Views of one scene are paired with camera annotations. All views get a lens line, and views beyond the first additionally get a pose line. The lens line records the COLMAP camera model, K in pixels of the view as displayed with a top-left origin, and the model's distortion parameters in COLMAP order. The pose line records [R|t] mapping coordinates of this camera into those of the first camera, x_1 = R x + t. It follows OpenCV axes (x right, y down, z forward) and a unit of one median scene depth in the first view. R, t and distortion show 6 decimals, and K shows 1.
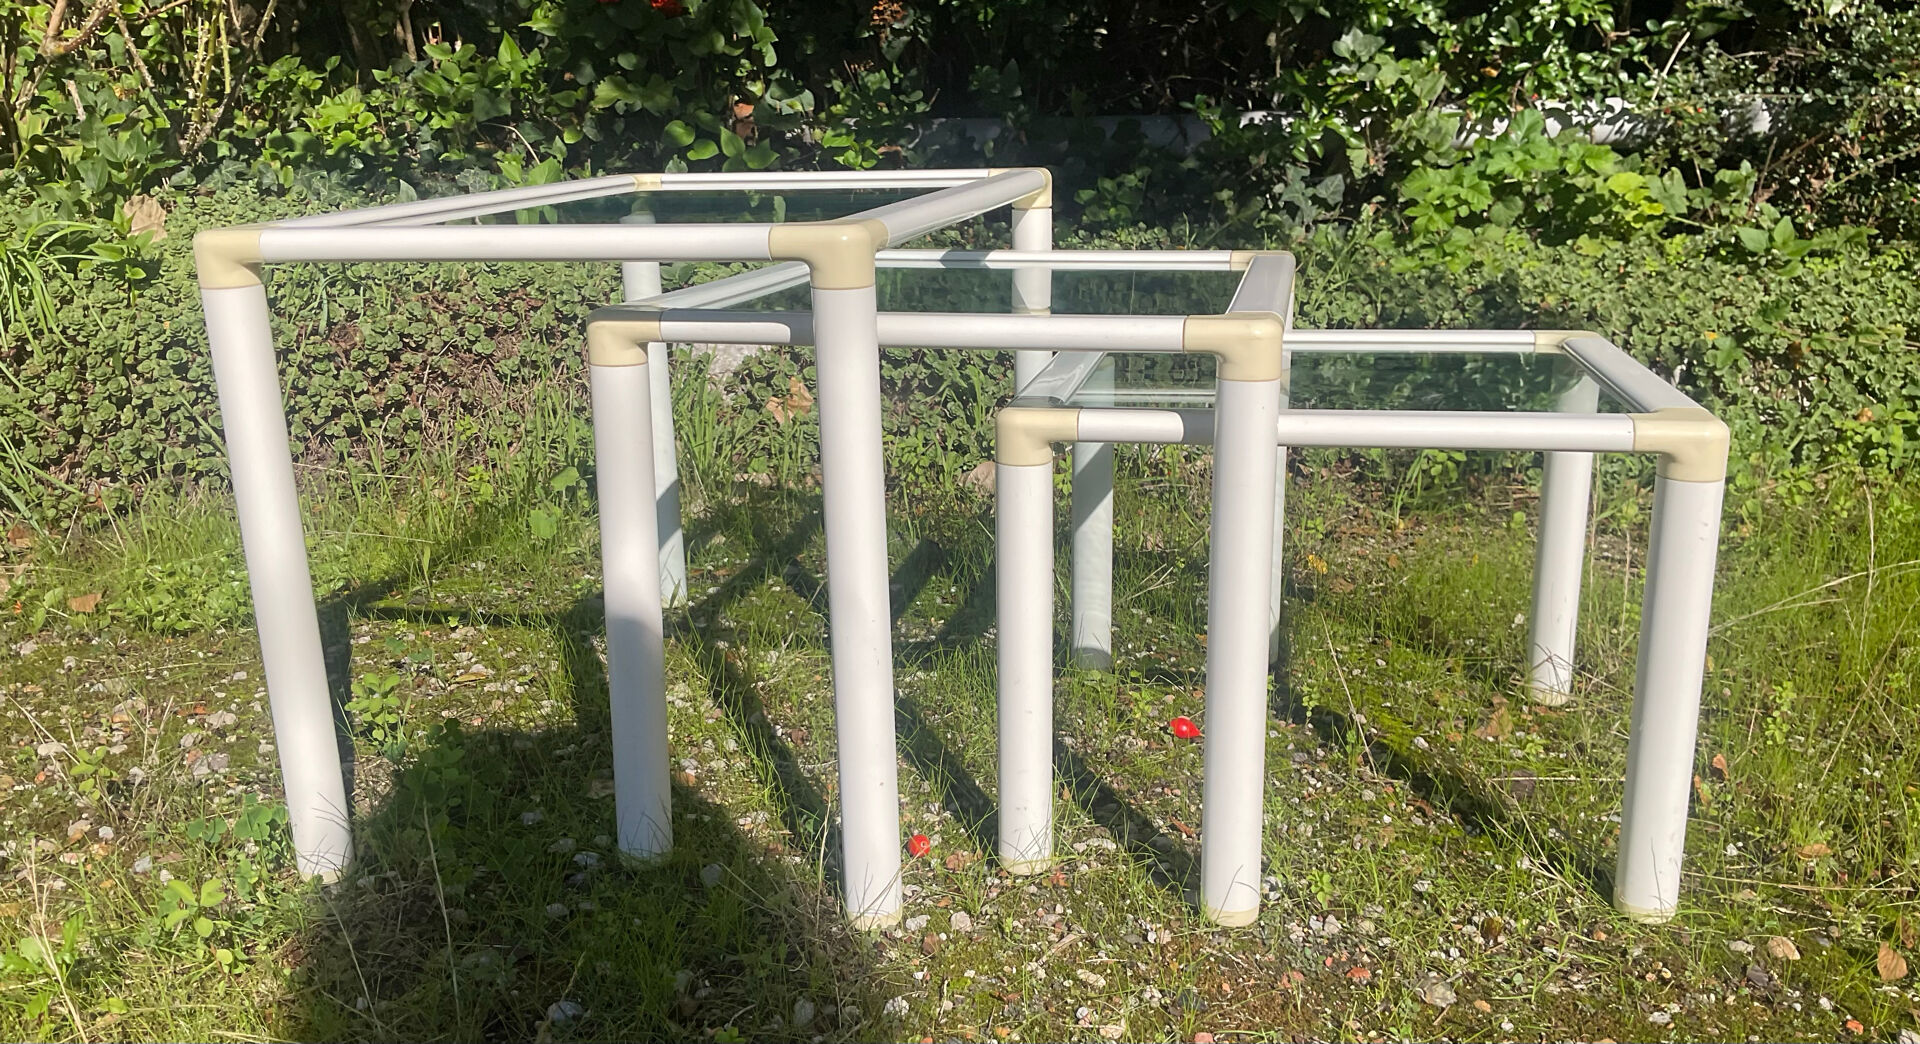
lens RADIAL K [[1596.4, 0, 946.0], [0, 1596.4, 586.1], [0, 0, 1]] dist [0.070252, -0.146404]
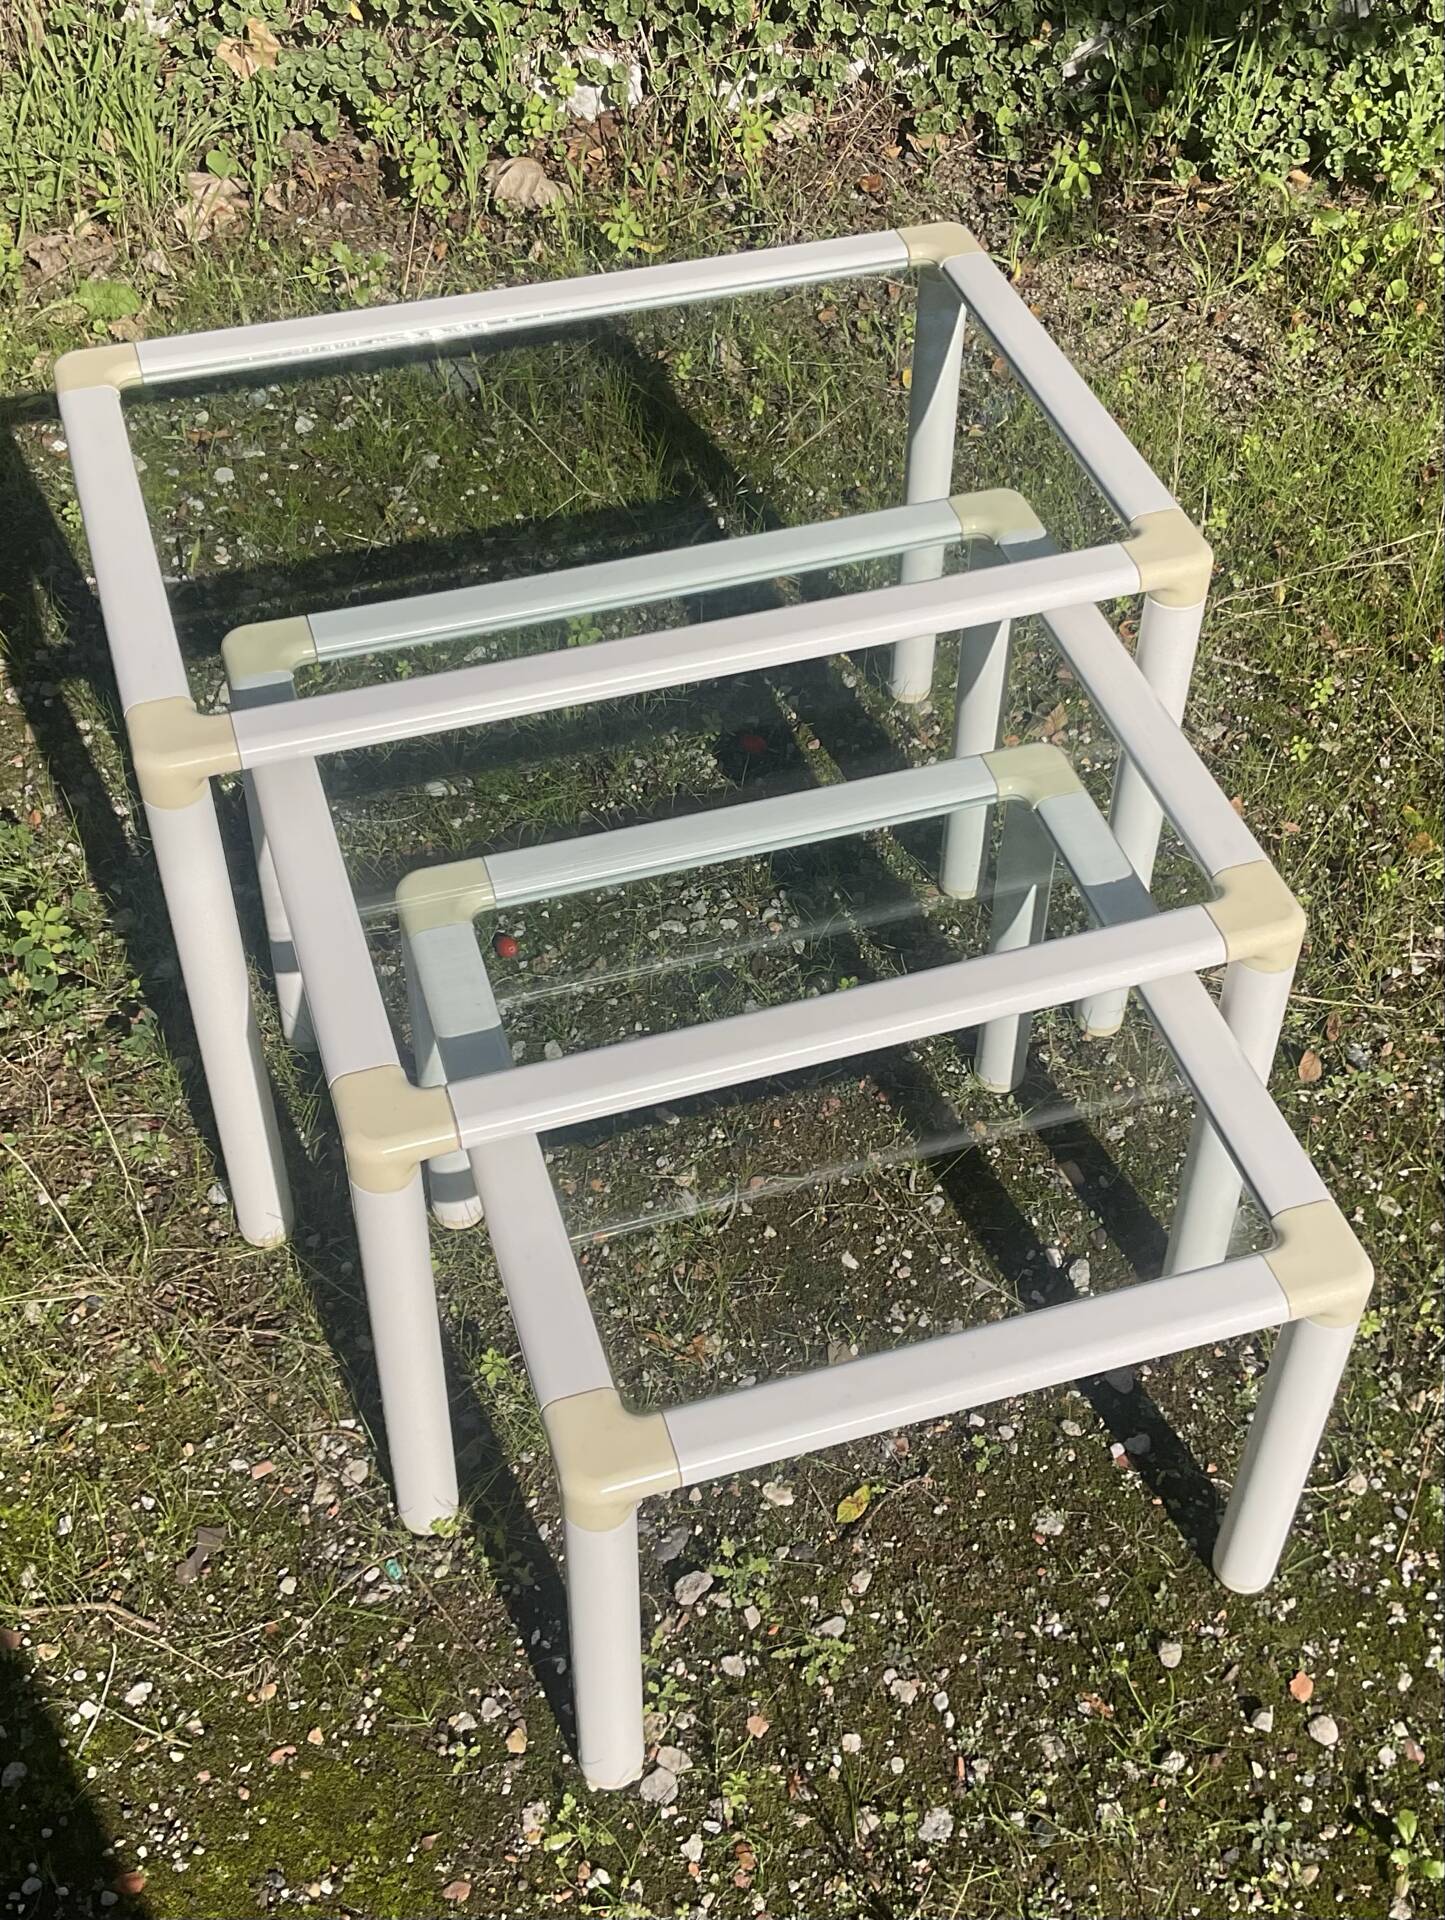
lens RADIAL K [[2330.0, 0, 766.0], [0, 2330.0, 838.1], [0, 0, 1]] dist [0.063495, 0.000000]
pose [[0.990786, -0.061080, 0.120884, -0.010781], [-0.001620, 0.887129, 0.461518, -0.243448], [-0.135429, -0.457462, 0.878856, -0.144482]]
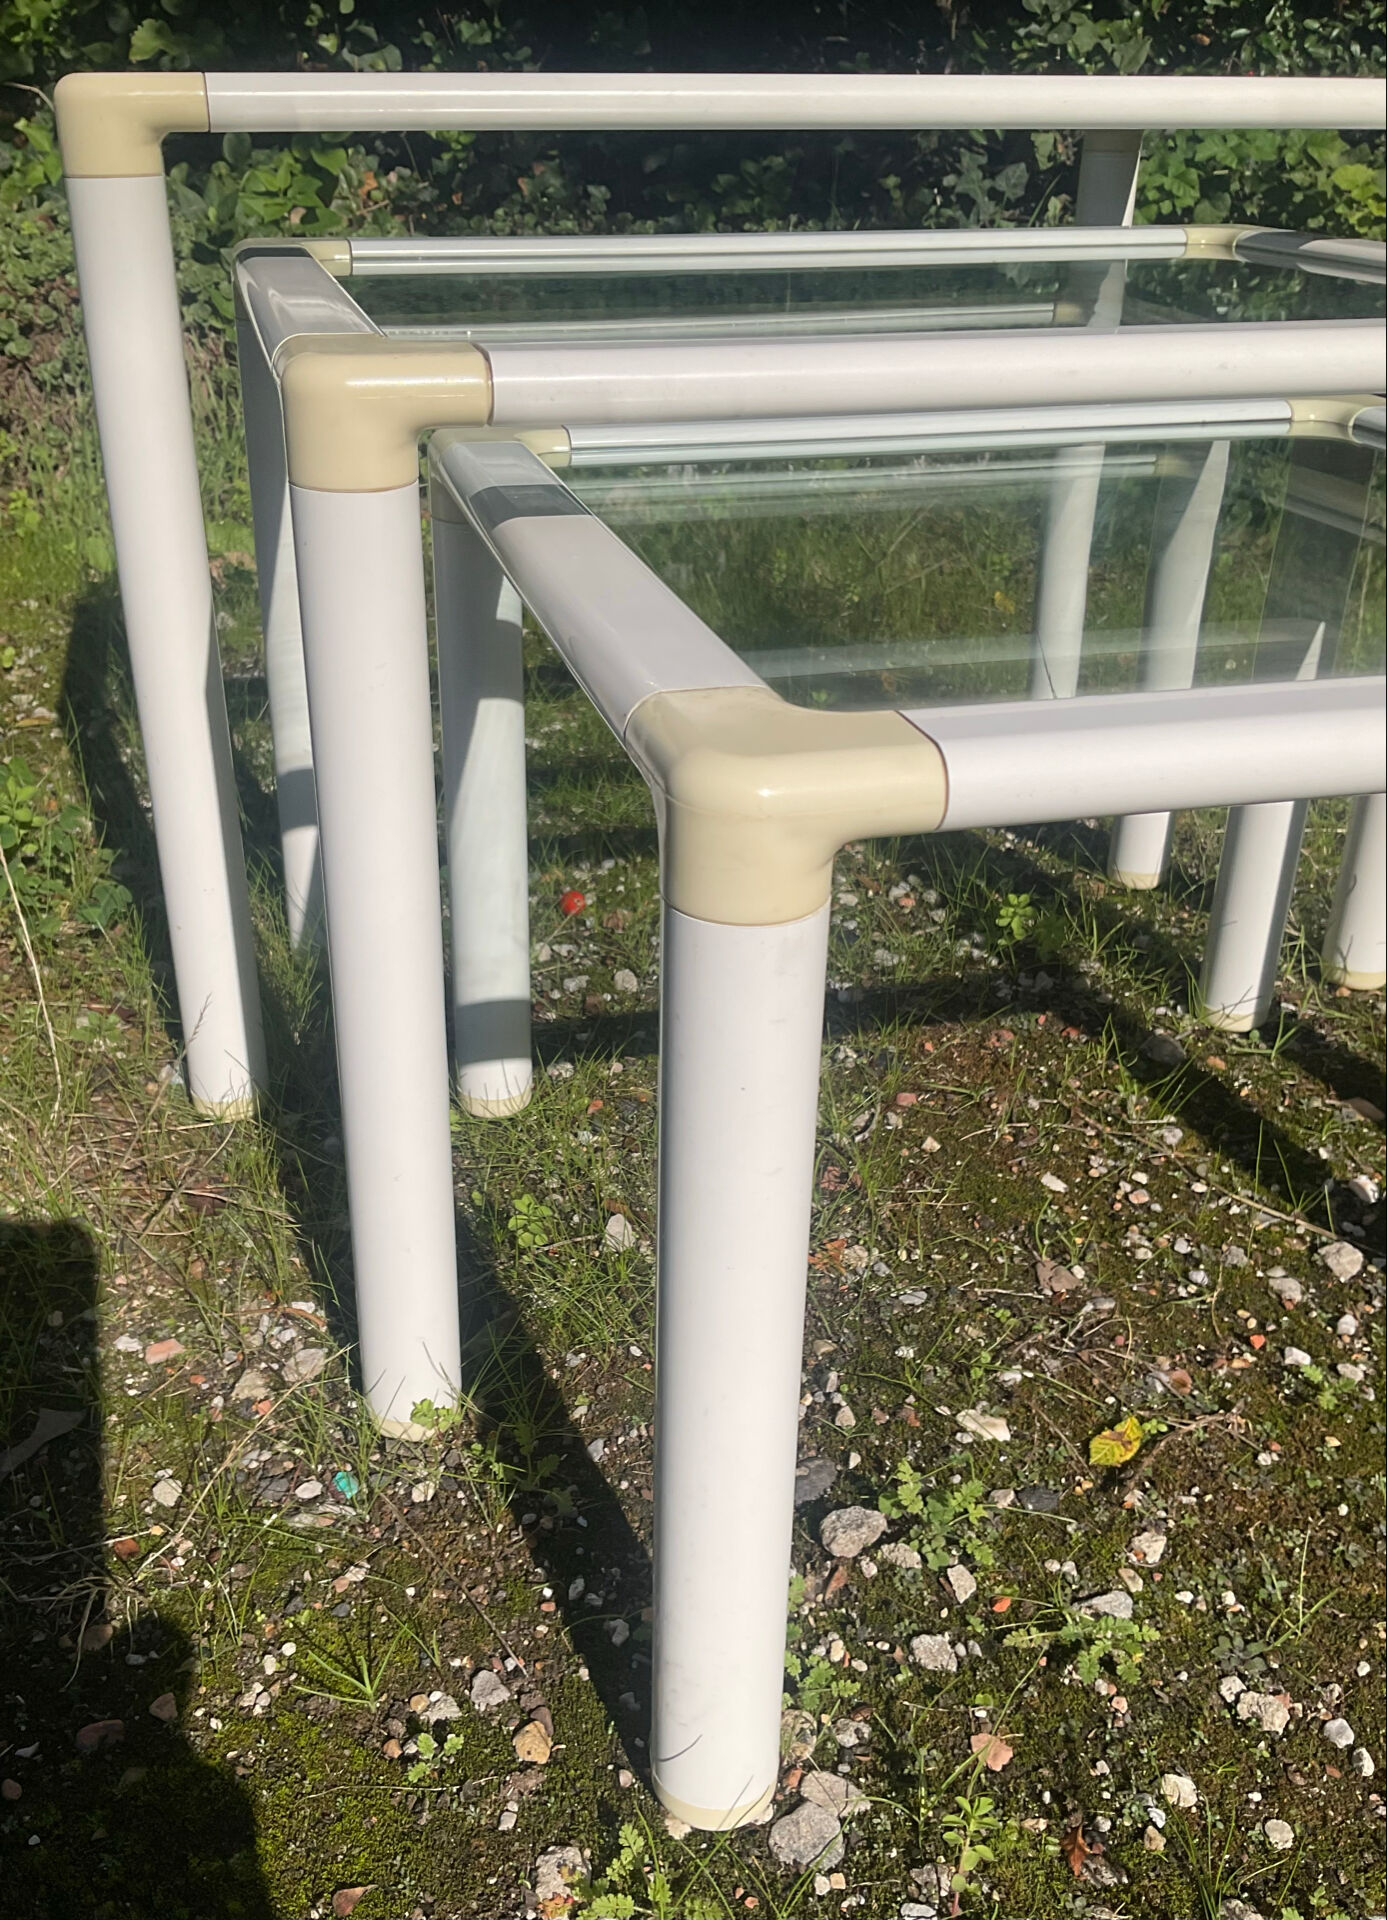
lens RADIAL K [[1733.1, 0, 612.4], [0, 1733.1, 1001.8], [0, 0, 1]] dist [0.044702, -0.083748]
pose [[0.999060, -0.001392, 0.043318, -0.013808], [-0.006455, 0.983560, 0.180467, 0.017276], [-0.042857, -0.180577, 0.982627, 0.021869]]
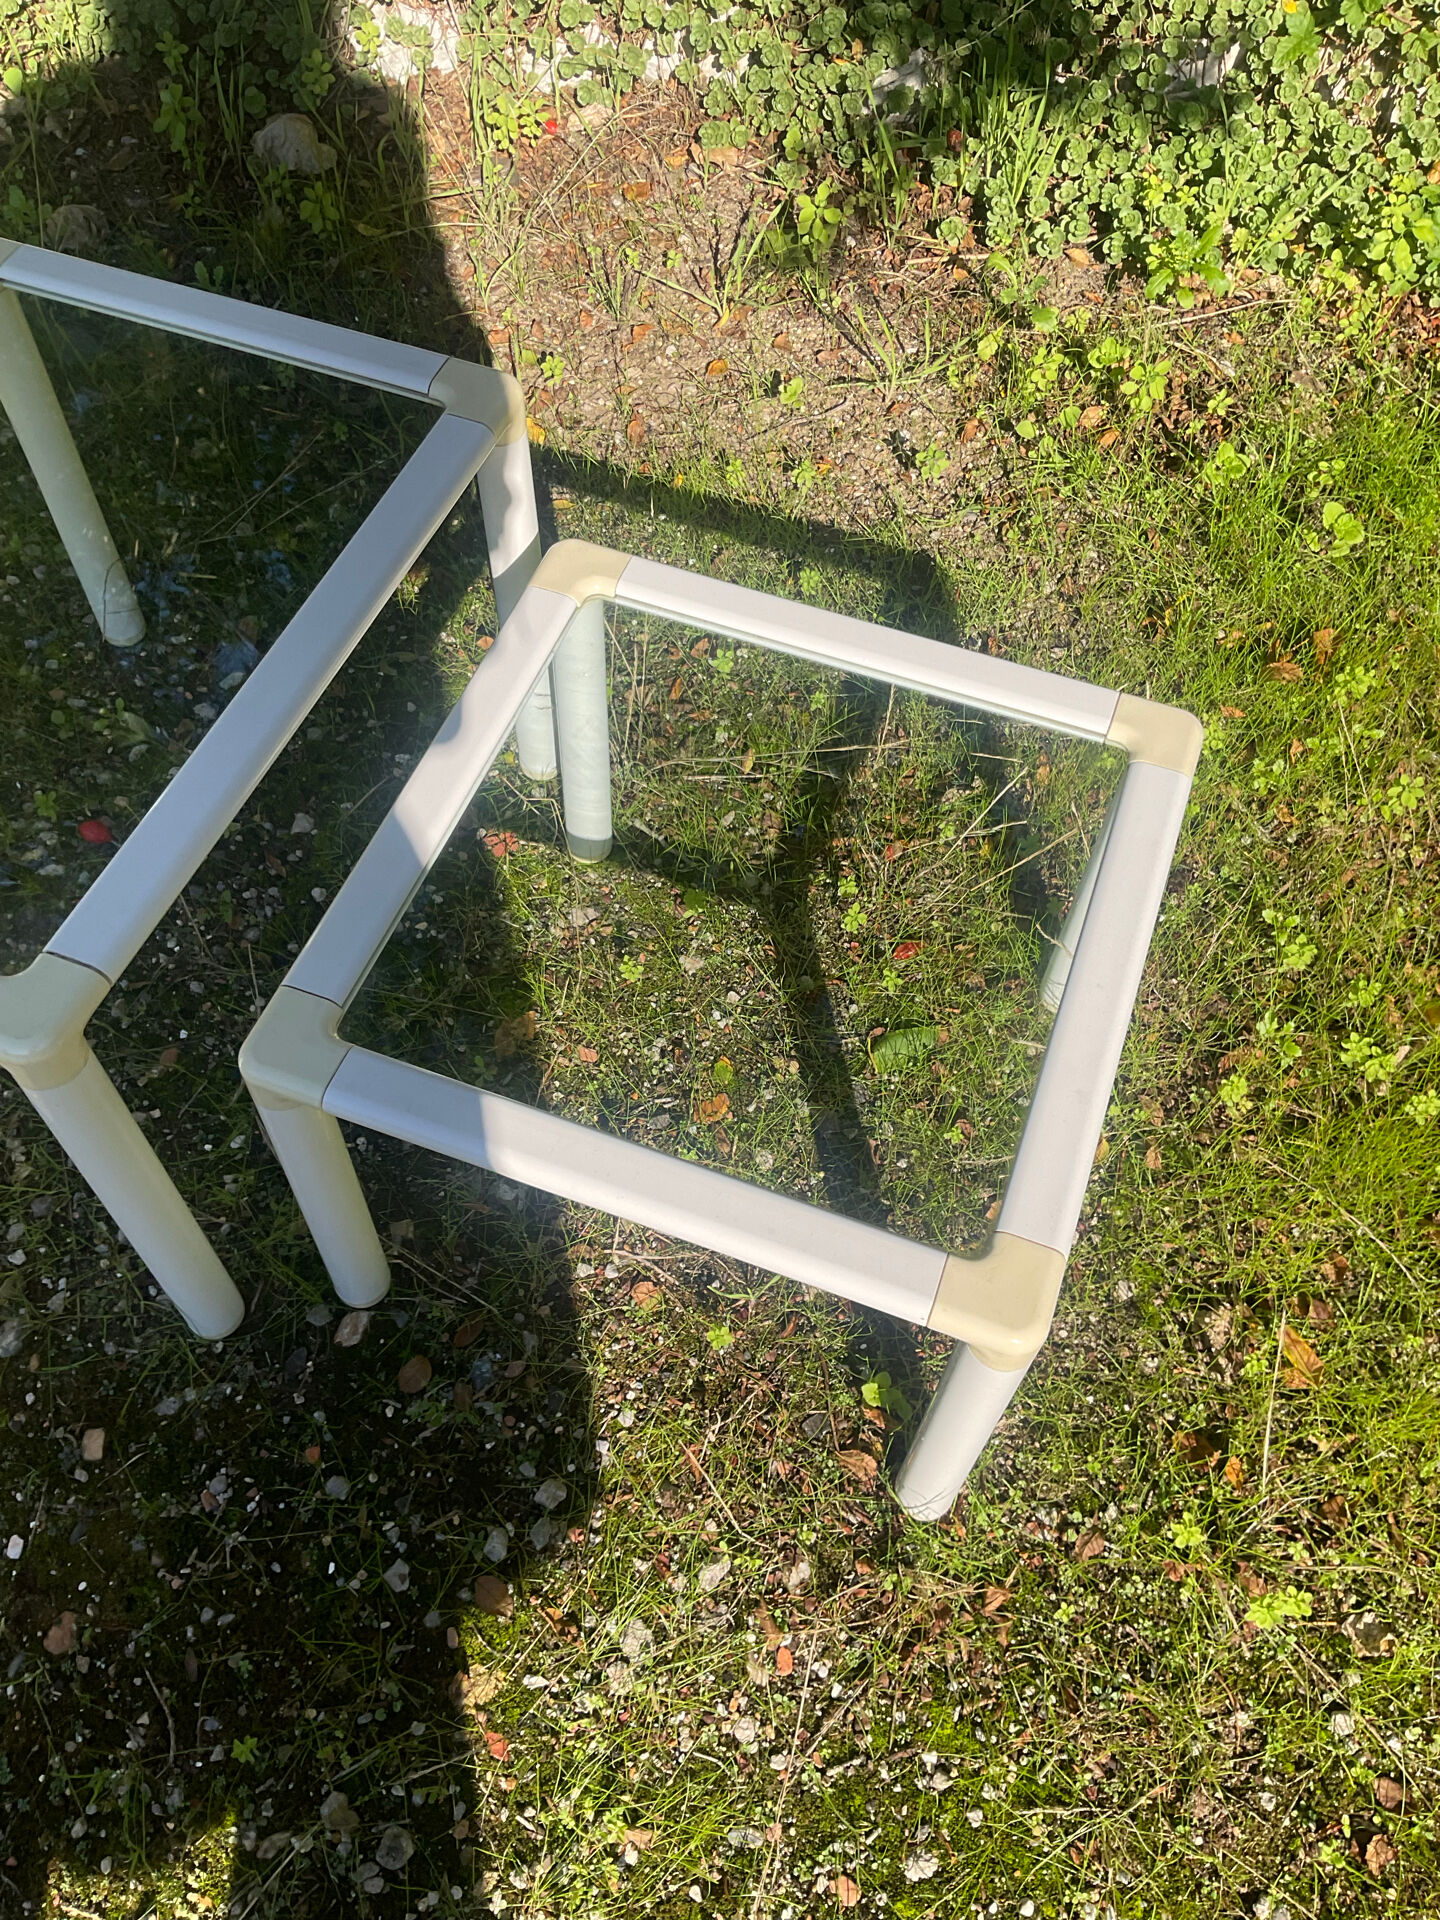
lens RADIAL K [[1611.8, 0, 724.1], [0, 1611.8, 948.8], [0, 0, 1]] dist [0.051034, -0.099932]
pose [[0.988238, 0.143612, -0.052548, 0.264949], [-0.075090, 0.755048, 0.651355, -0.236826], [0.133219, -0.639748, 0.756951, 0.120332]]
